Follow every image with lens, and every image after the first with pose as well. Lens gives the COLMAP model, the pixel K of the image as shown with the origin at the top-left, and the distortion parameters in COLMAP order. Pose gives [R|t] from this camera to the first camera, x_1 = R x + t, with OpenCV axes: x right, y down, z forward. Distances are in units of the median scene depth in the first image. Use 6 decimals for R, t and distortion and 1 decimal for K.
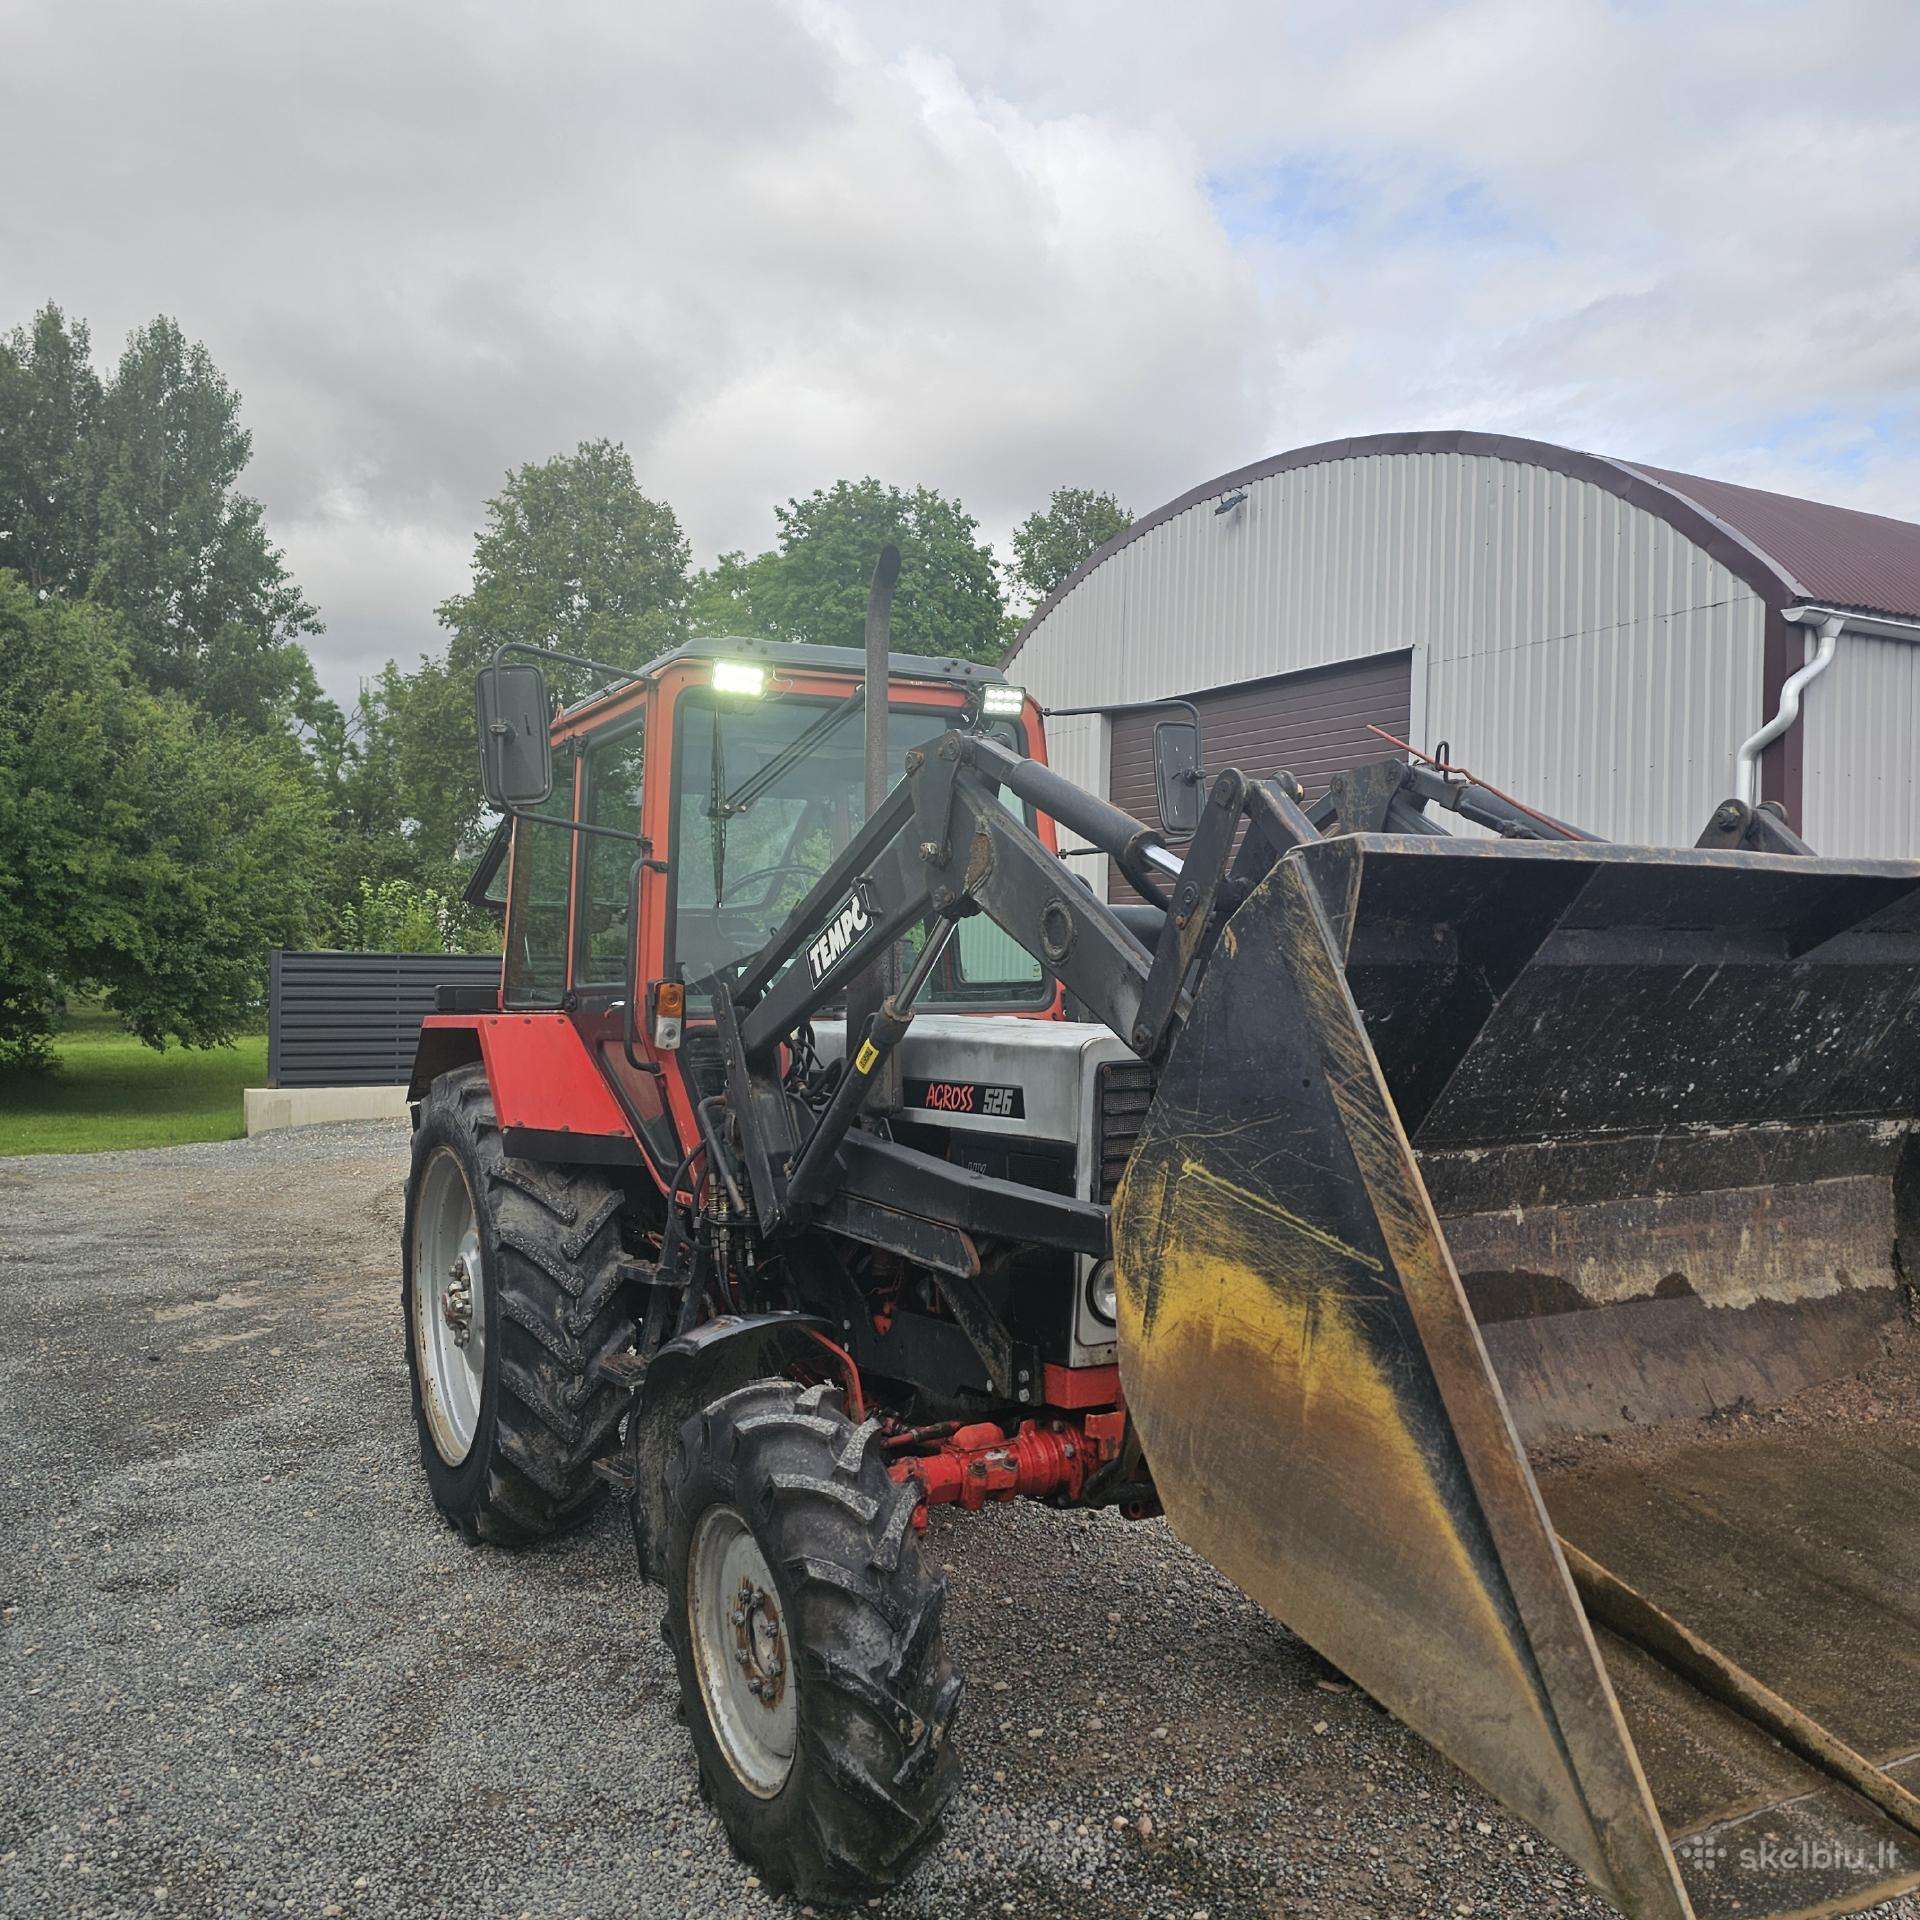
lens RADIAL K [[1704.0, 0, 974.9], [0, 1704.0, 981.4], [0, 0, 1]] dist [0.091223, -0.096606]
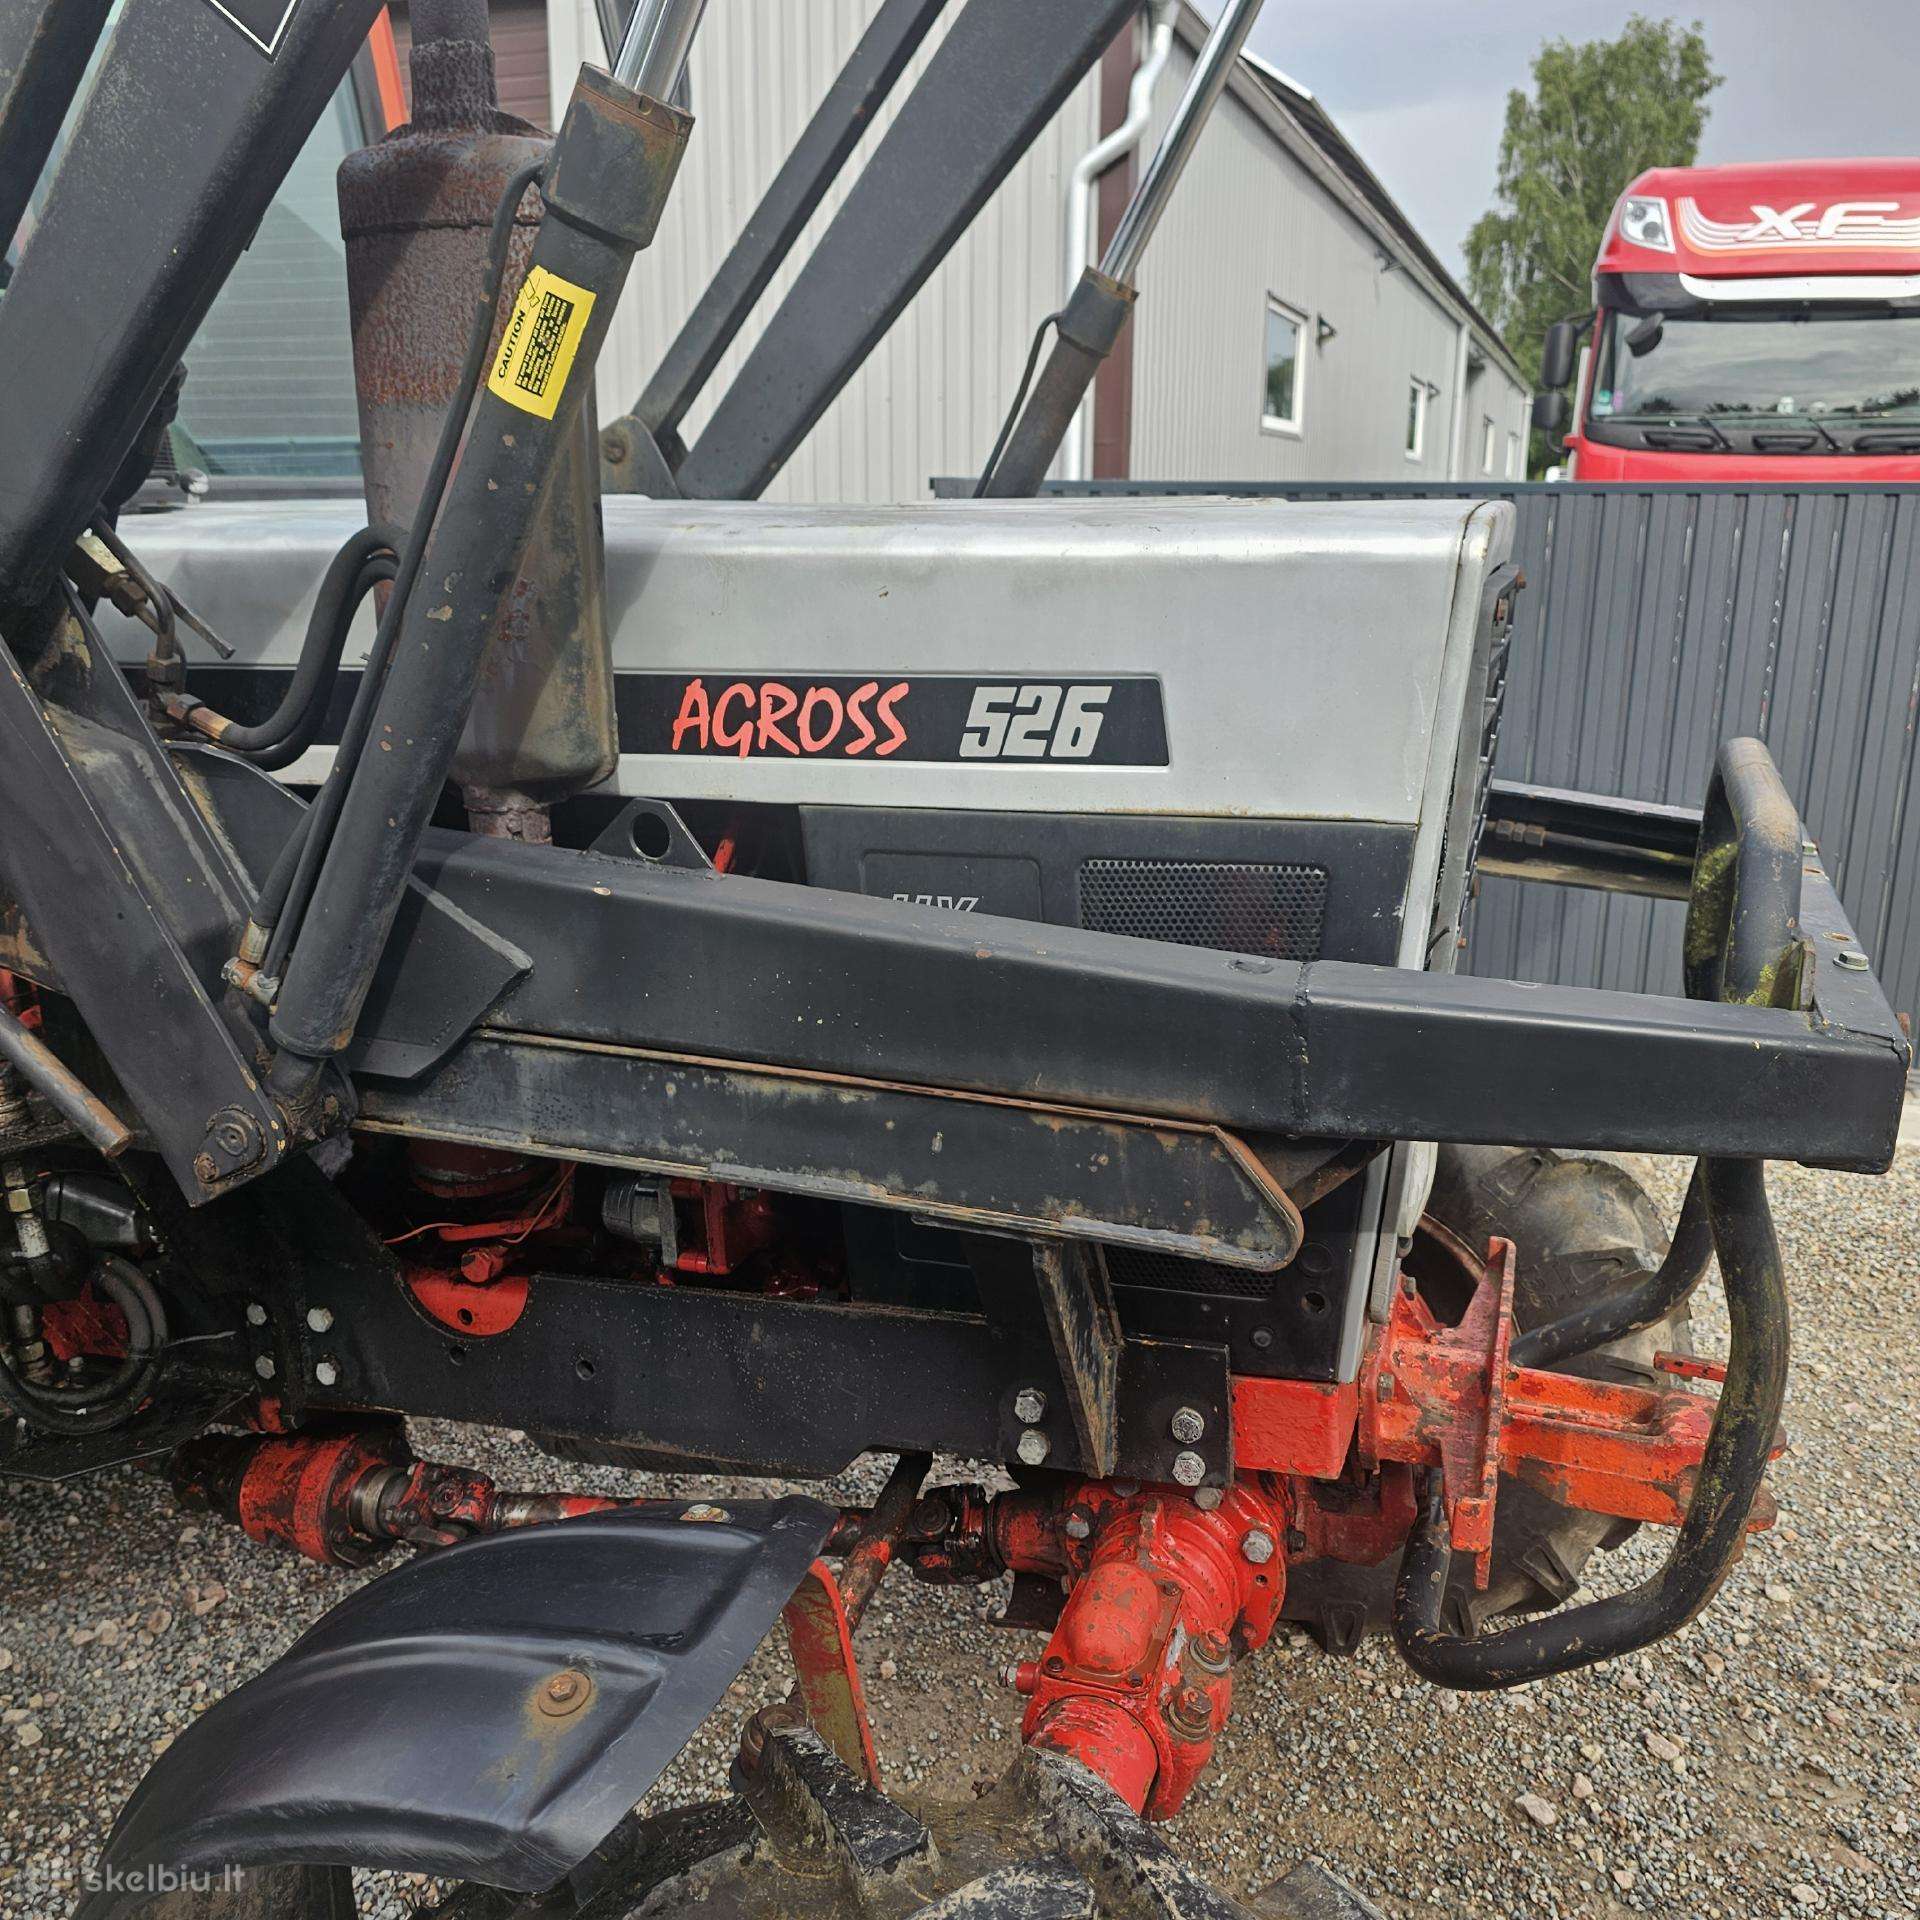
lens RADIAL K [[1704.0, 0, 948.5], [0, 1704.0, 932.9], [0, 0, 1]] dist [0.091223, -0.096606]
pose [[0.763539, -0.167439, 0.623676, -0.228283], [0.014949, 0.970124, 0.242149, 0.027018], [-0.645588, -0.175567, 0.743231, 0.739042]]
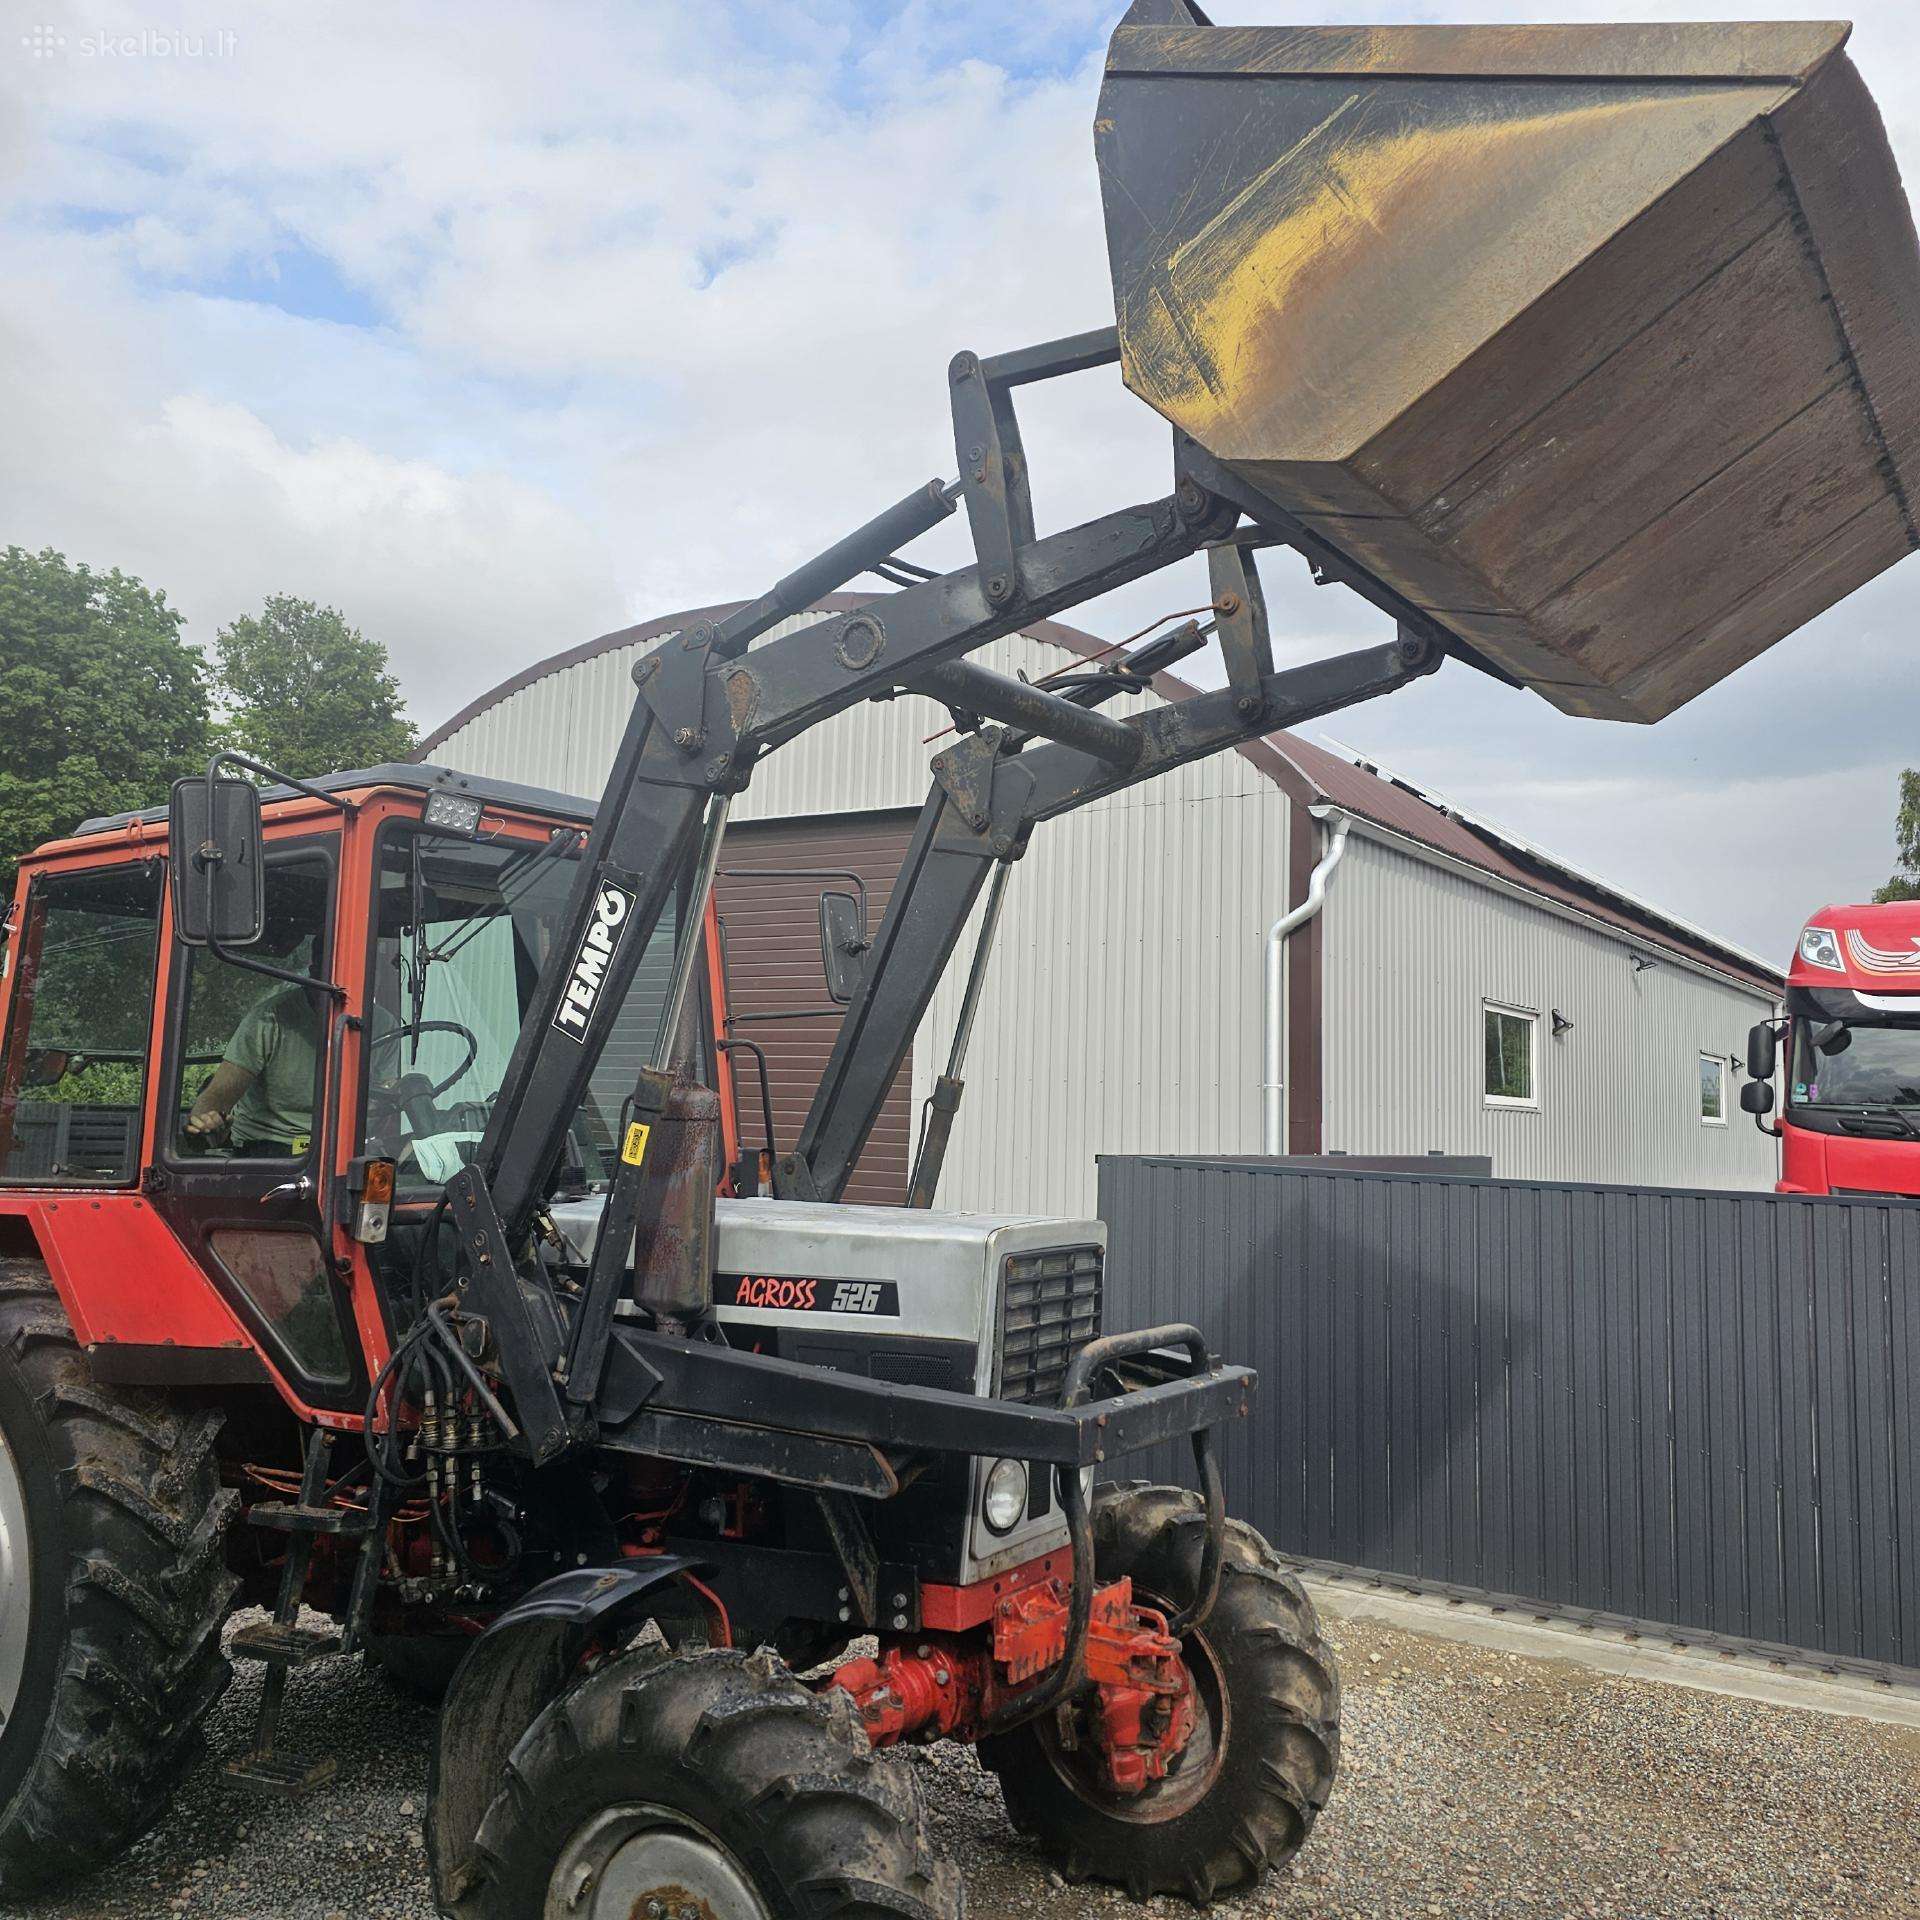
lens RADIAL K [[1704.0, 0, 963.9], [0, 1704.0, 944.7], [0, 0, 1]] dist [0.091223, -0.096606]
pose [[0.891048, 0.059282, 0.450022, -0.368605], [-0.012584, 0.994280, -0.106060, -0.023346], [-0.453735, 0.088841, 0.886697, 0.120466]]
